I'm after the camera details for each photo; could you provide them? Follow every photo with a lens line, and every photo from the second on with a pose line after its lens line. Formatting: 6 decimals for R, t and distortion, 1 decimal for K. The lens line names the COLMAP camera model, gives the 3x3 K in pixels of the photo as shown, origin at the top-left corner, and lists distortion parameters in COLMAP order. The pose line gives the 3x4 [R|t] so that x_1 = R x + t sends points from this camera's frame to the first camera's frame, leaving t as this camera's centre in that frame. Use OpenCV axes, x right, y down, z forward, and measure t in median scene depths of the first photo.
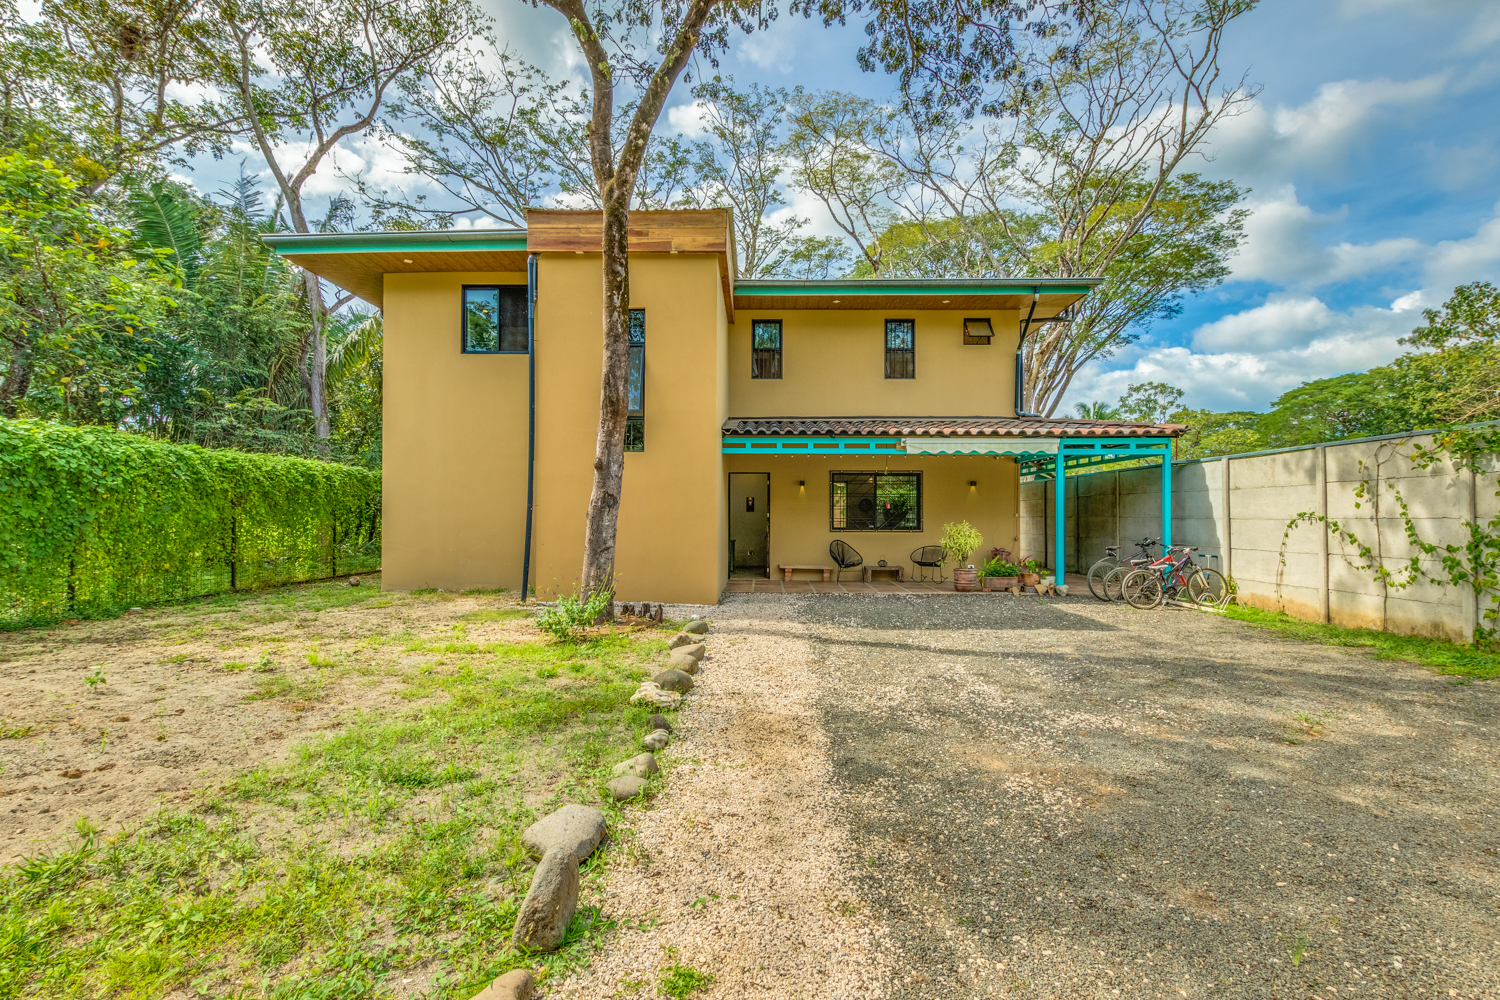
lens RADIAL K [[690.9, 0, 750.9], [0, 690.9, 506.2], [0, 0, 1]] dist [0.009397, -0.000356]
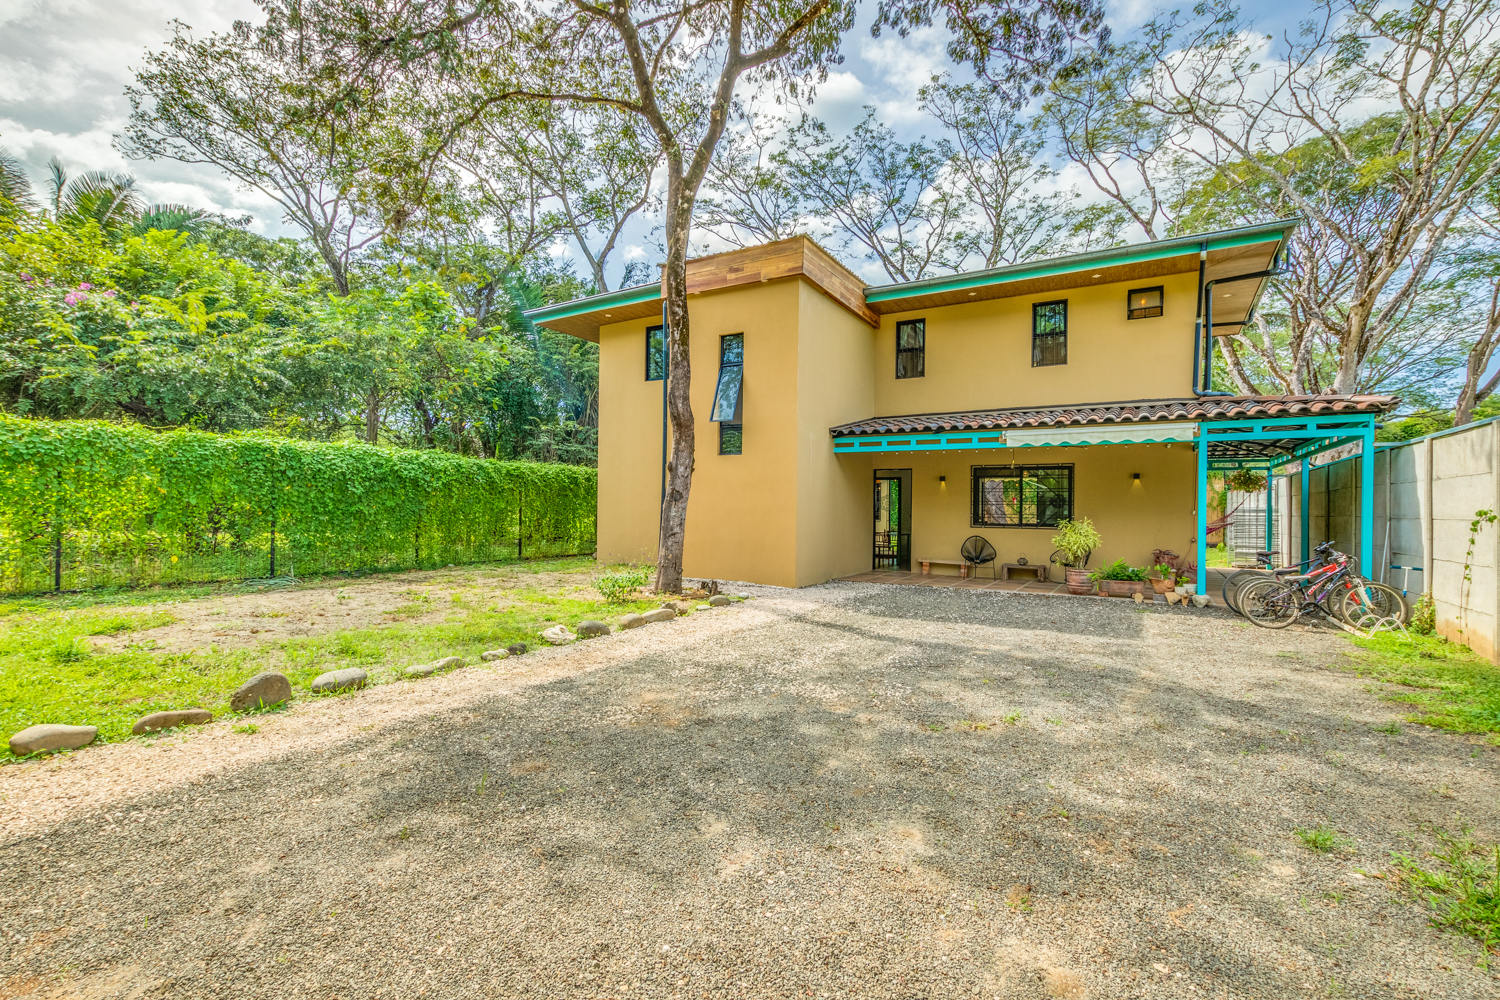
lens RADIAL K [[681.2, 0, 745.2], [0, 681.2, 504.1], [0, 0, 1]] dist [0.008332, -0.000473]
pose [[0.869504, 0.005151, -0.493899, 0.347161], [-0.003512, 0.999985, 0.004248, 0.000999], [0.493913, -0.001959, 0.869509, -0.005934]]
